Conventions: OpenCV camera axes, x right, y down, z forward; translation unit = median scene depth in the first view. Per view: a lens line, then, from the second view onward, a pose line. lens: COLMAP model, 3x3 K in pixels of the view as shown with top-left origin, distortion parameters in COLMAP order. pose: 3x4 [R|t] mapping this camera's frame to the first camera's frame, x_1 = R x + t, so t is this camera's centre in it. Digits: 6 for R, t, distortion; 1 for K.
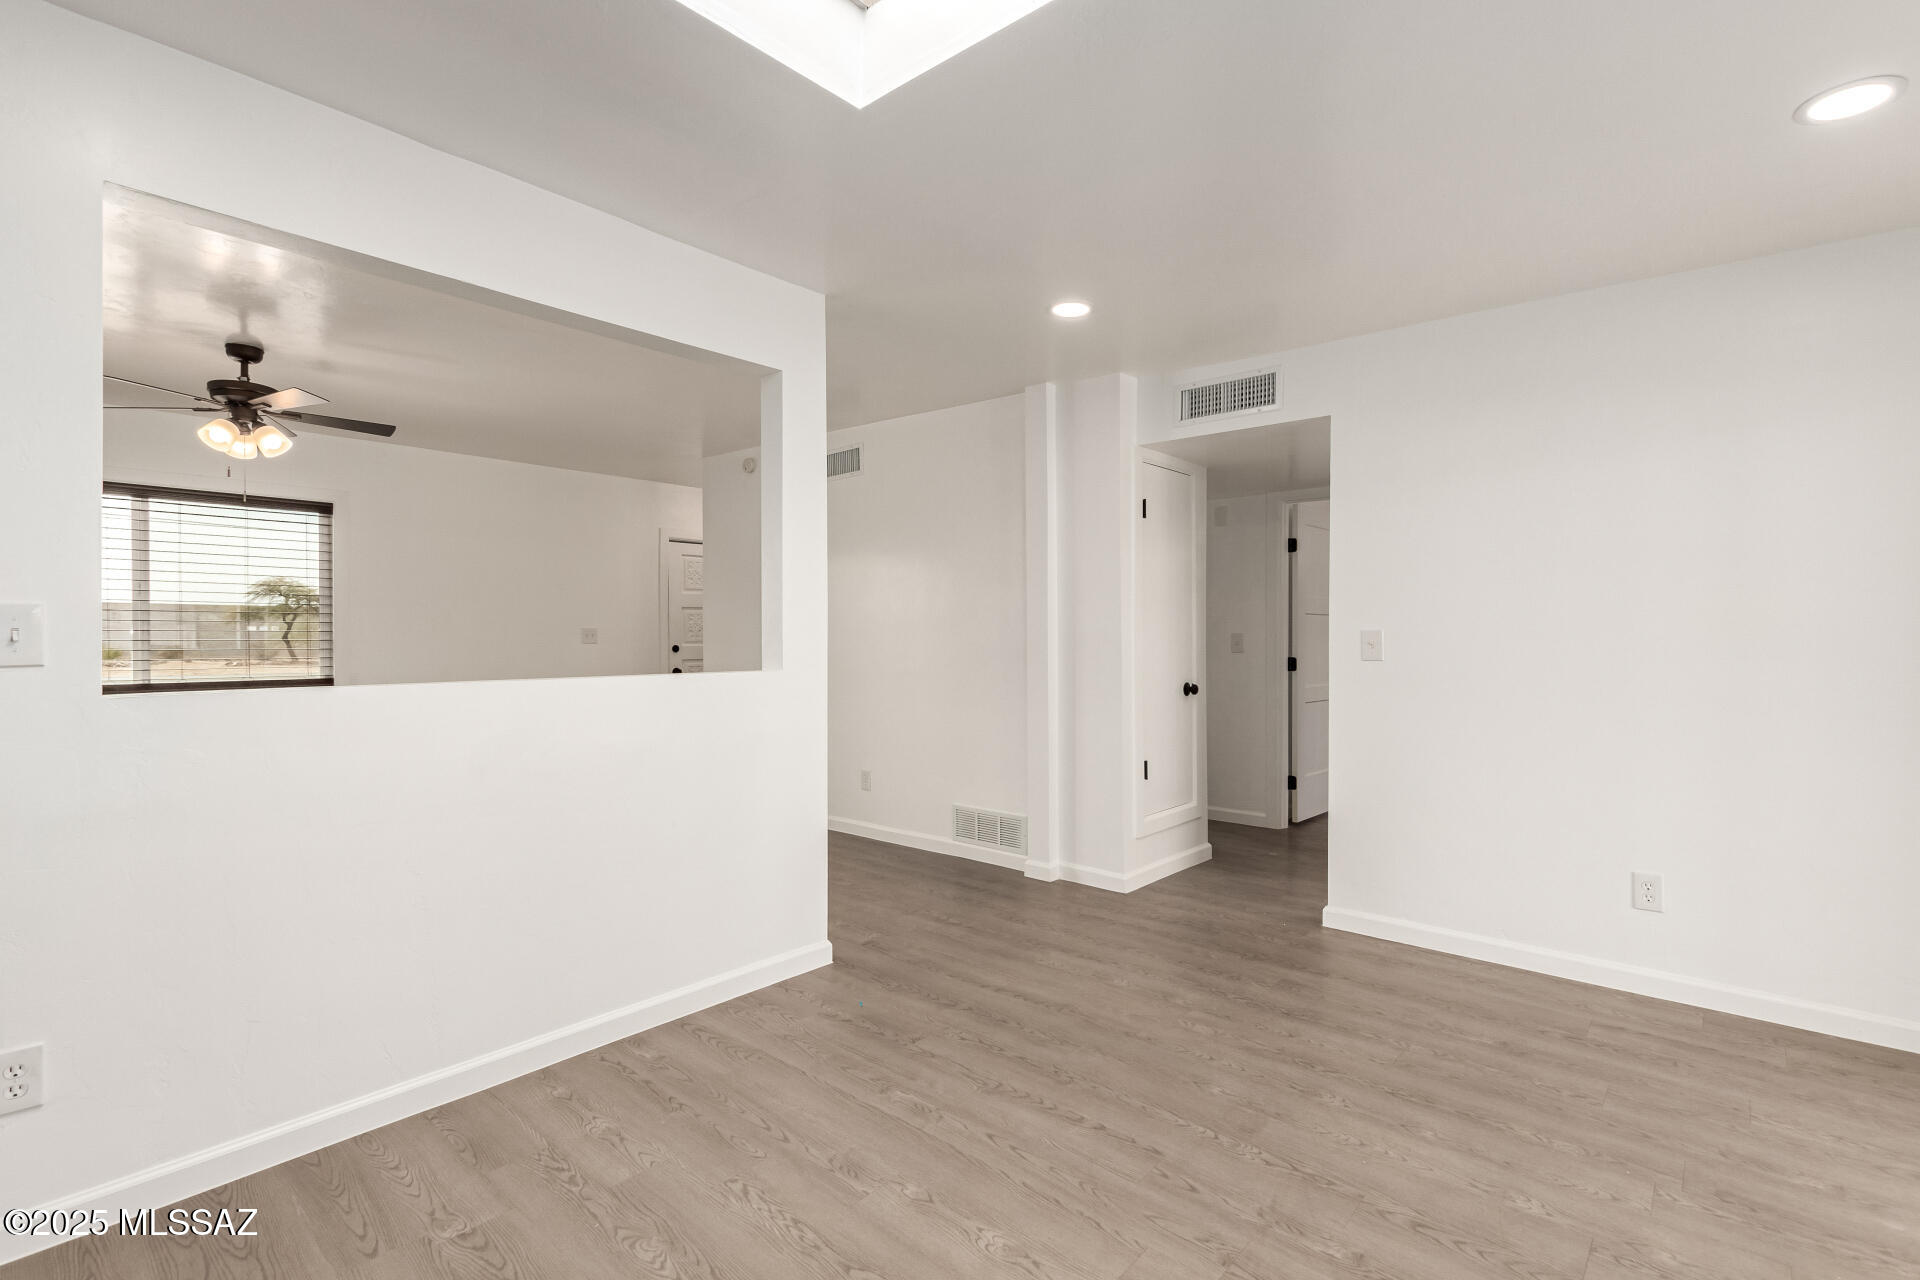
lens RADIAL K [[847.3, 0, 948.2], [0, 847.3, 637.0], [0, 0, 1]] dist [0.003237, 0.000316]
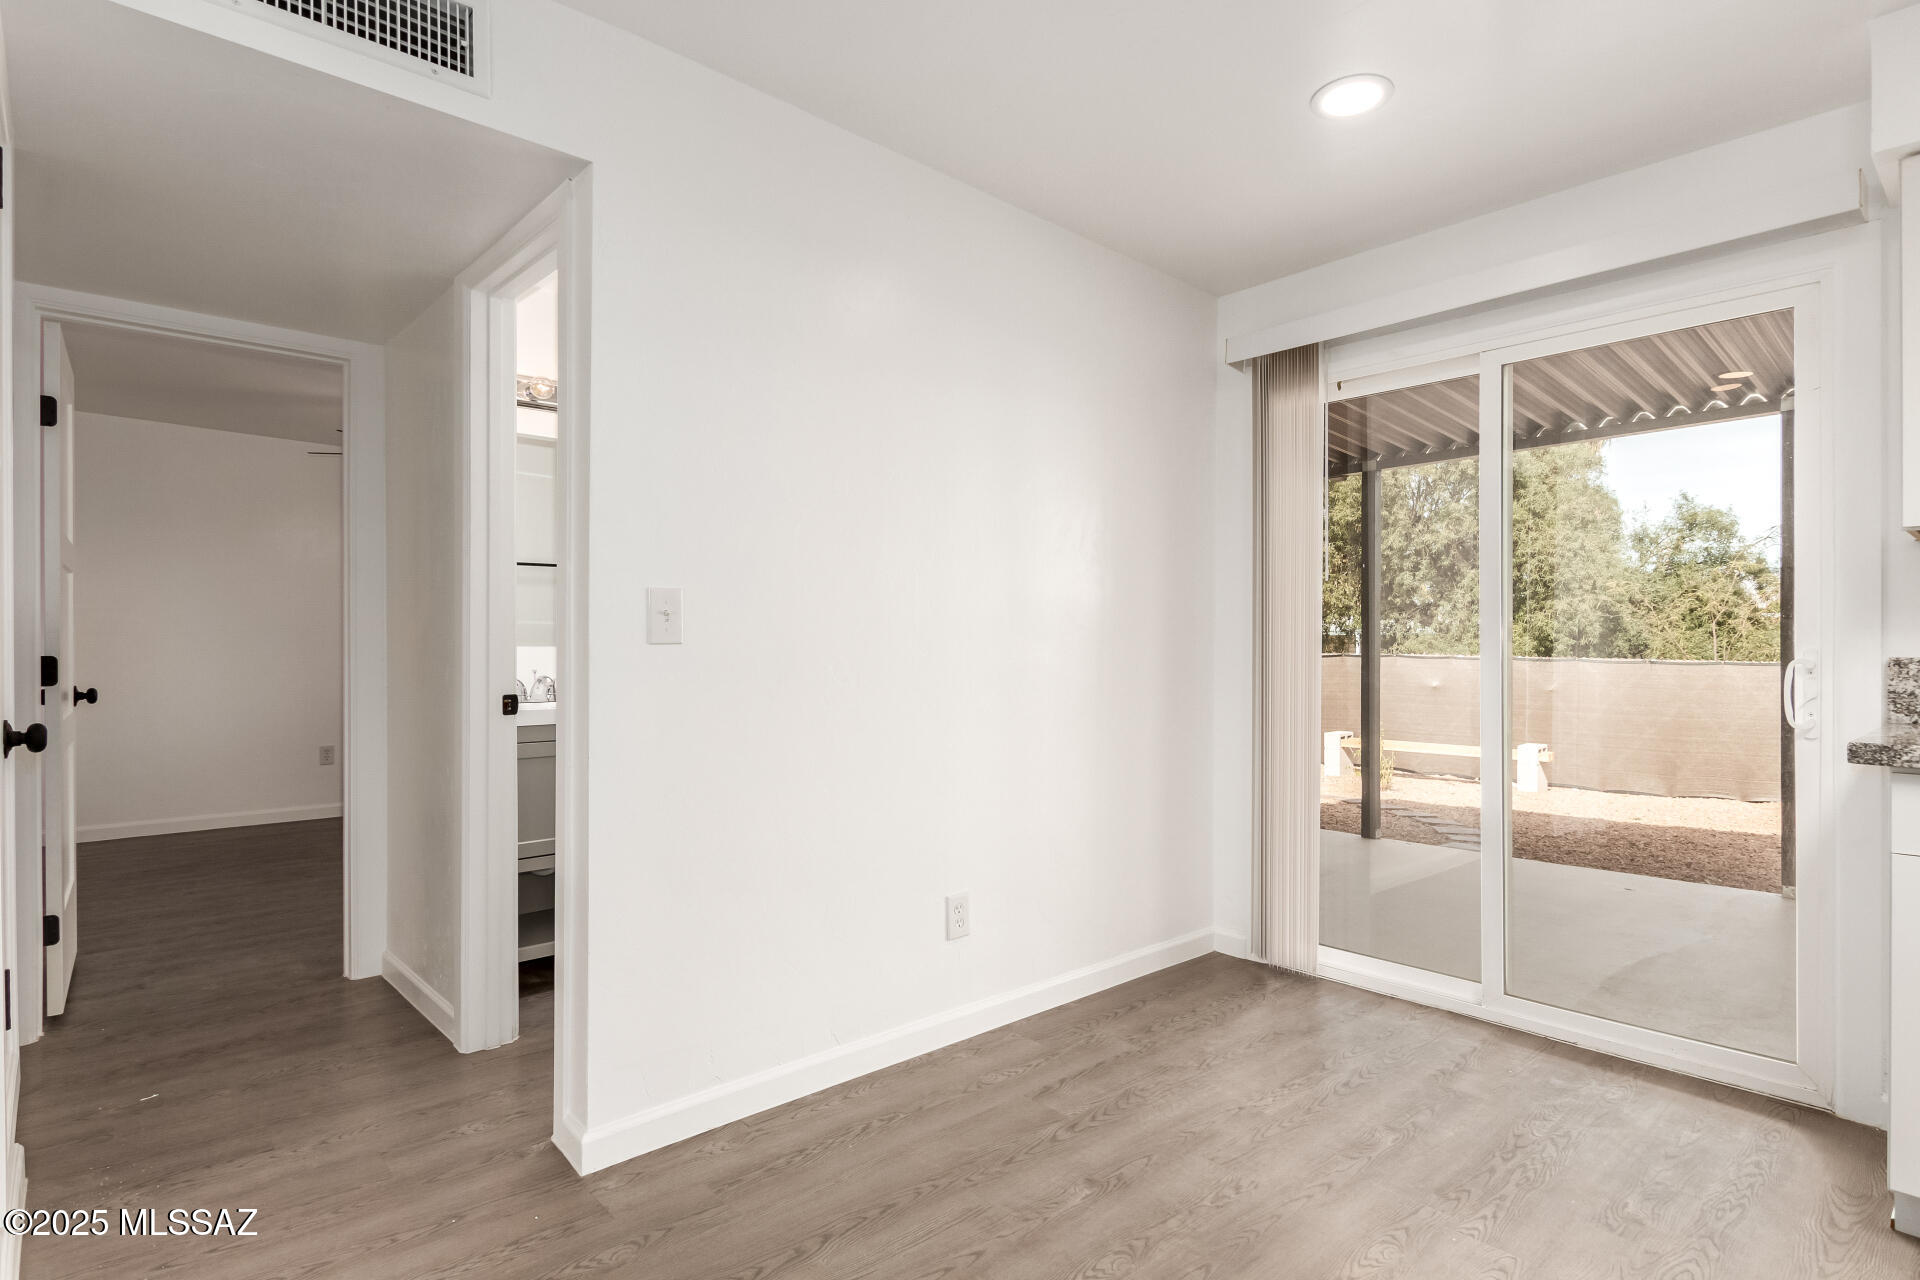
lens RADIAL K [[1003.4, 0, 913.5], [0, 1003.4, 644.5], [0, 0, 1]] dist [-0.000168, 0.000587]
pose [[0.120004, -0.001032, 0.992773, -0.186771], [0.001993, 0.999998, 0.000799, 0.039490], [-0.992771, 0.001883, 0.120006, 1.091244]]
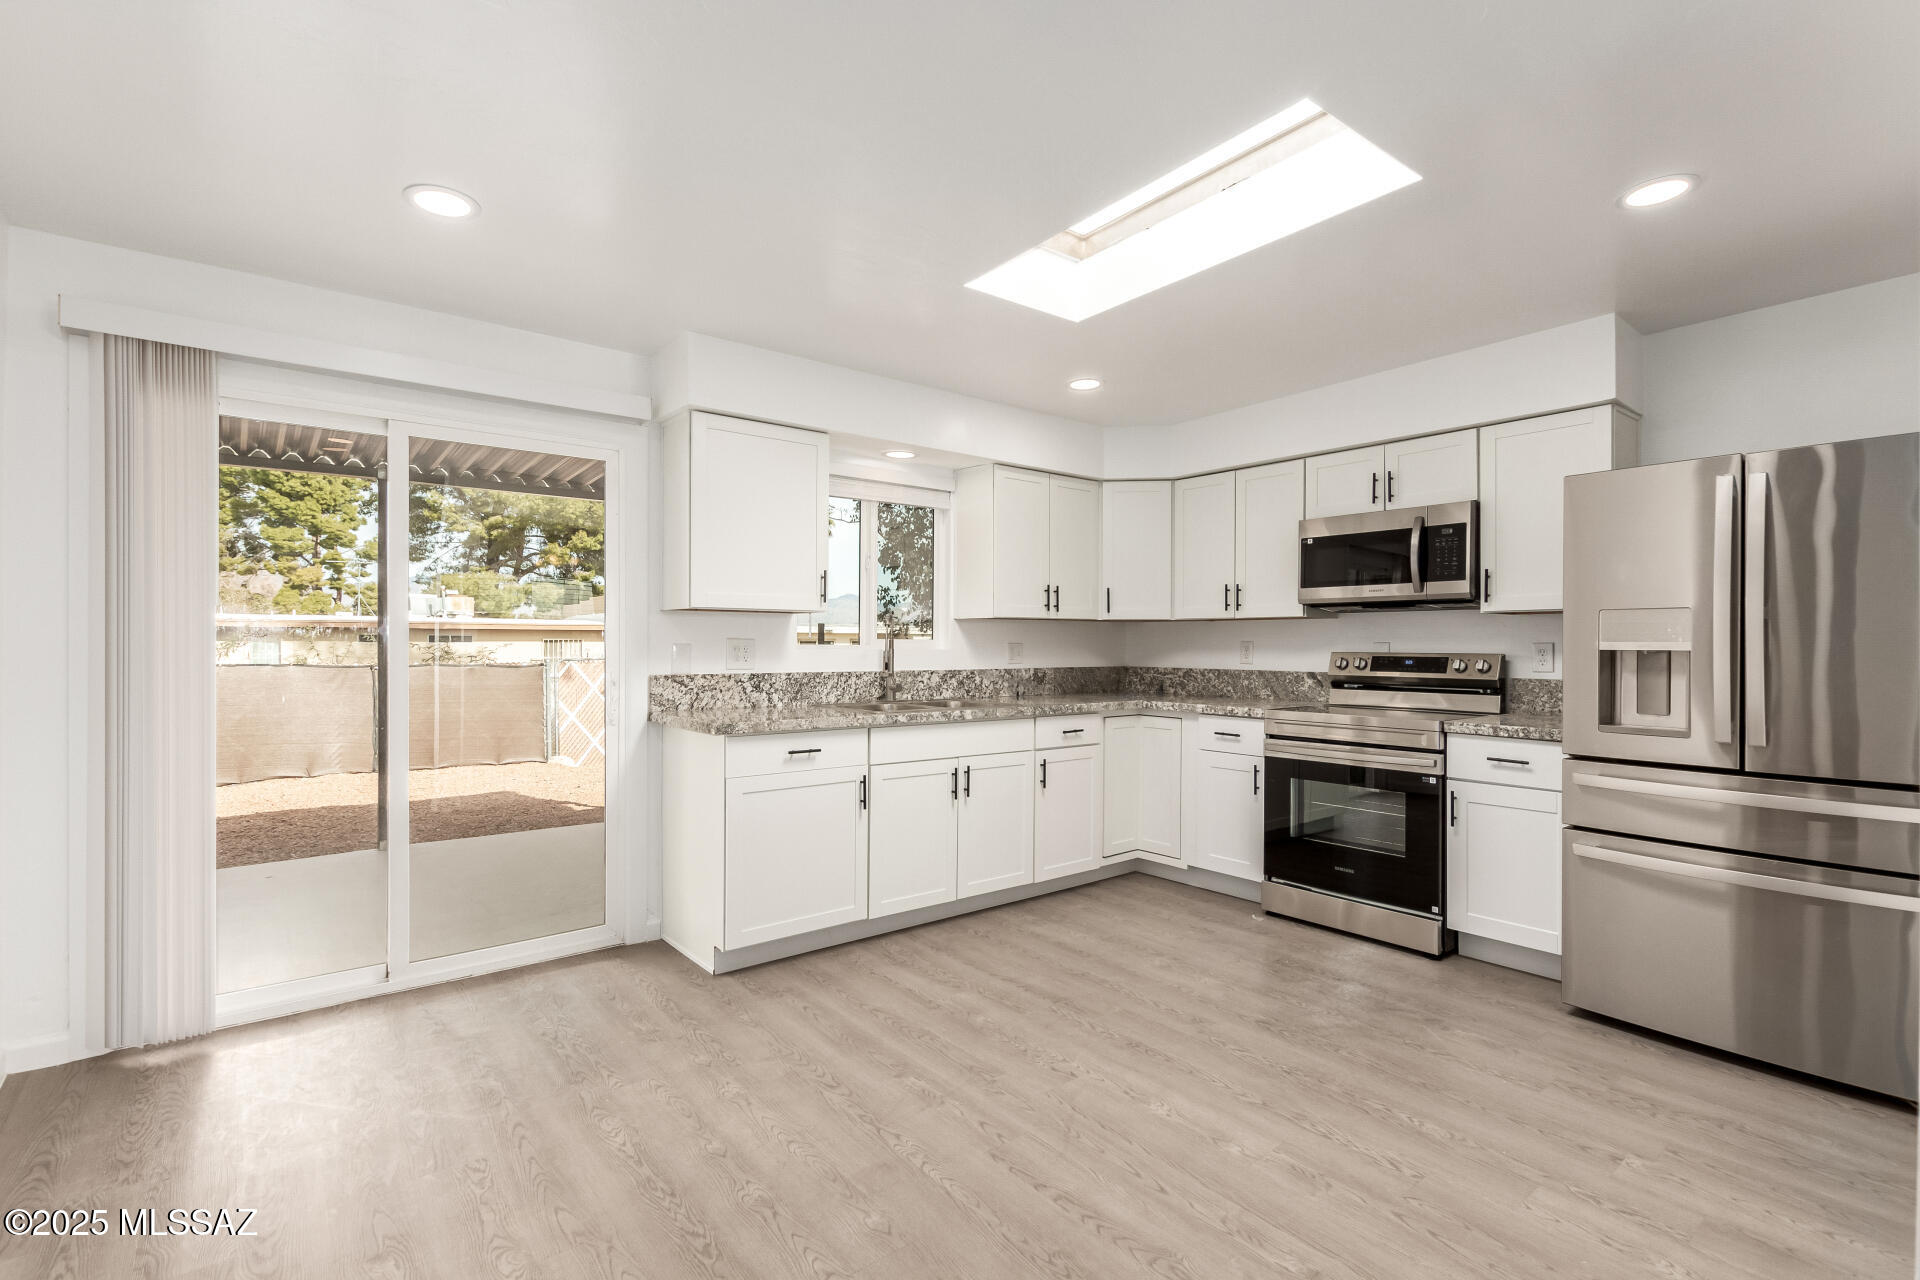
lens RADIAL K [[915.6, 0, 996.9], [0, 915.6, 643.8], [0, 0, 1]] dist [0.000709, 0.000256]
pose [[-0.993684, -0.005336, 0.112089, 0.103185], [-0.005001, 0.999982, 0.003267, -0.003480], [-0.112104, 0.002686, -0.993693, 1.726555]]
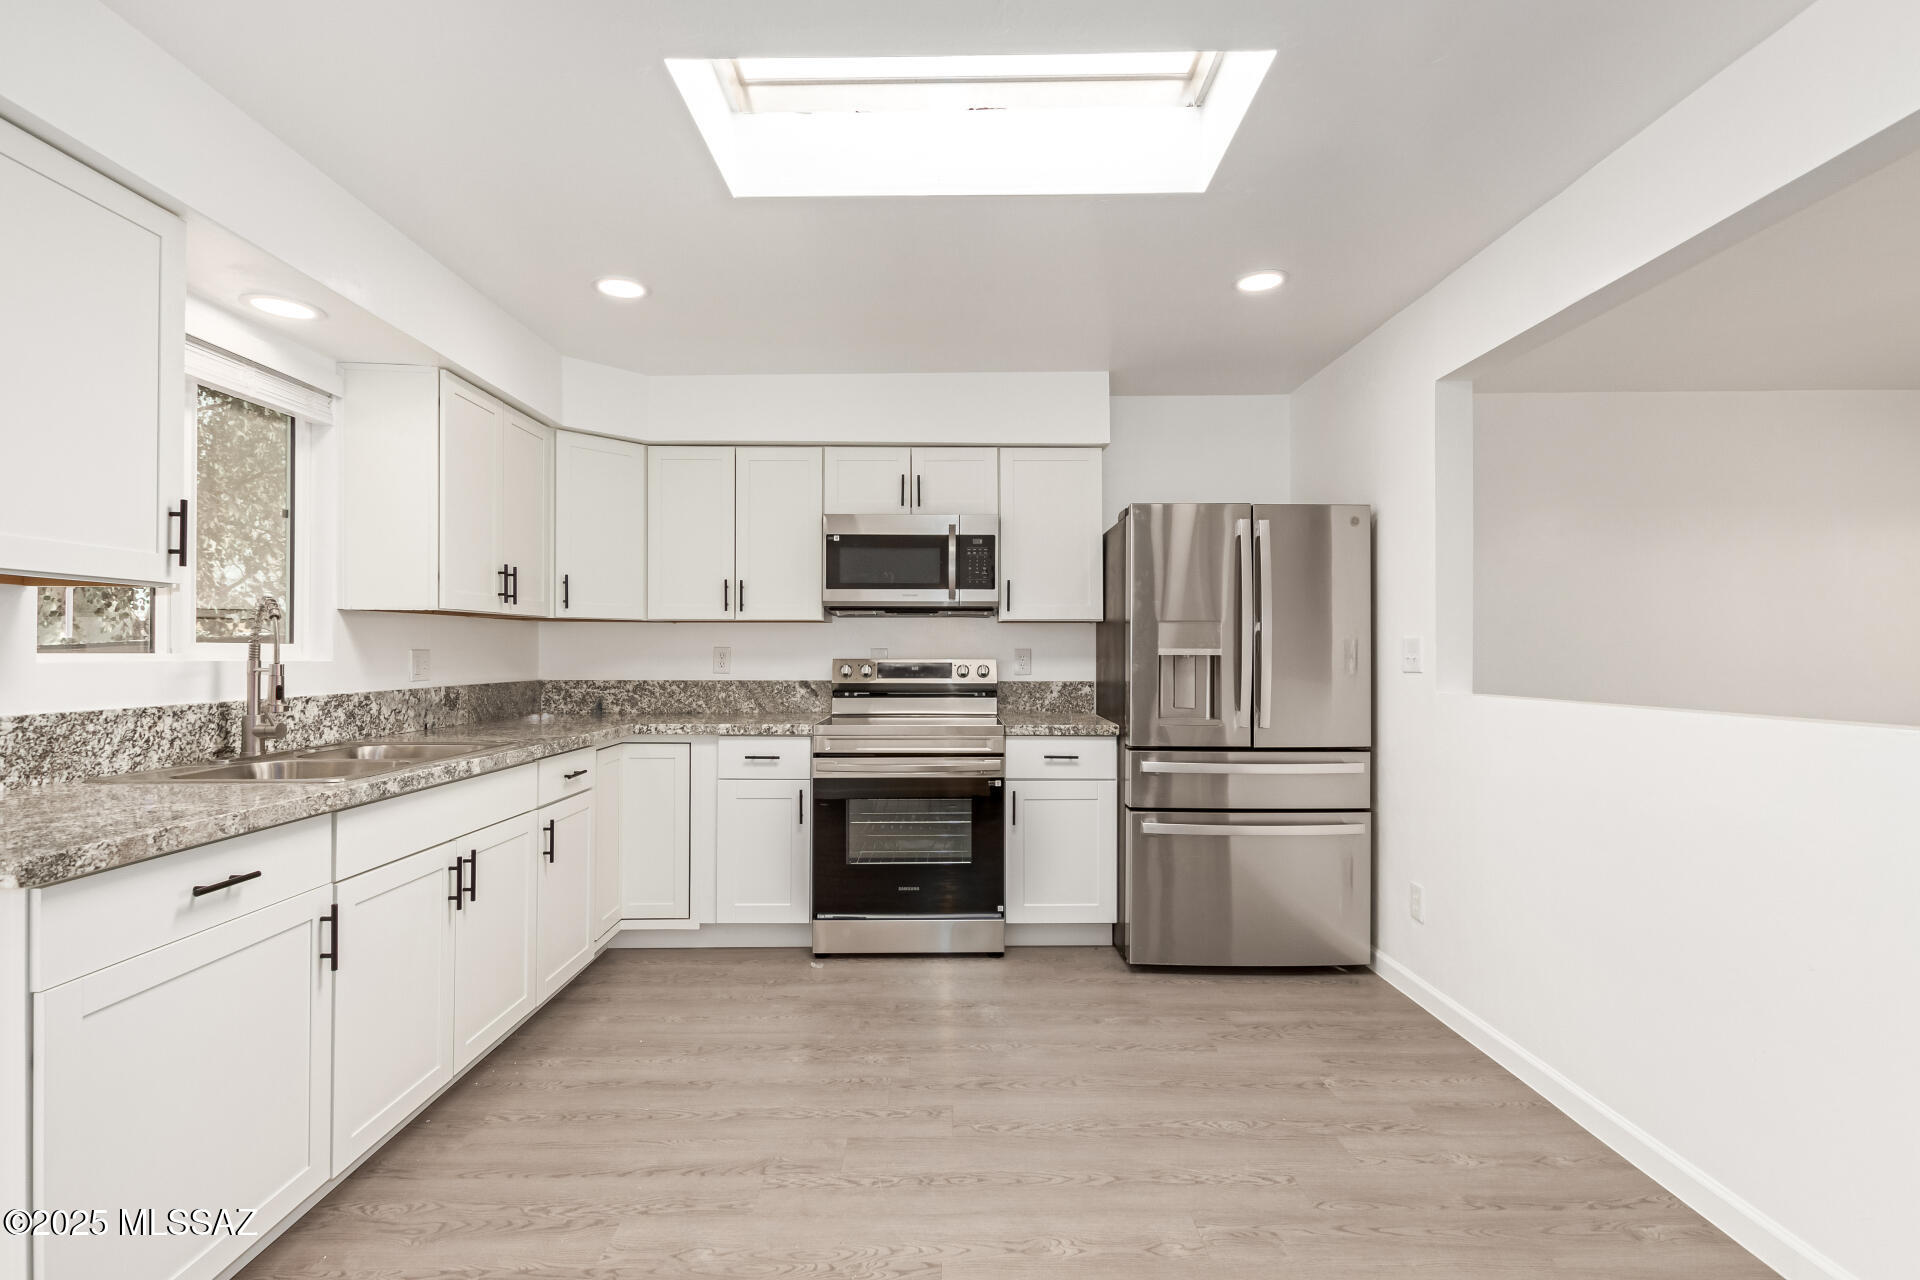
lens RADIAL K [[880.2, 0, 990.9], [0, 880.2, 647.9], [0, 0, 1]] dist [0.002067, 0.000240]
pose [[-0.703395, -0.005782, -0.710775, 0.614813], [-0.004958, 0.999983, -0.003228, -0.000938], [0.710782, 0.001253, -0.703412, 1.196305]]
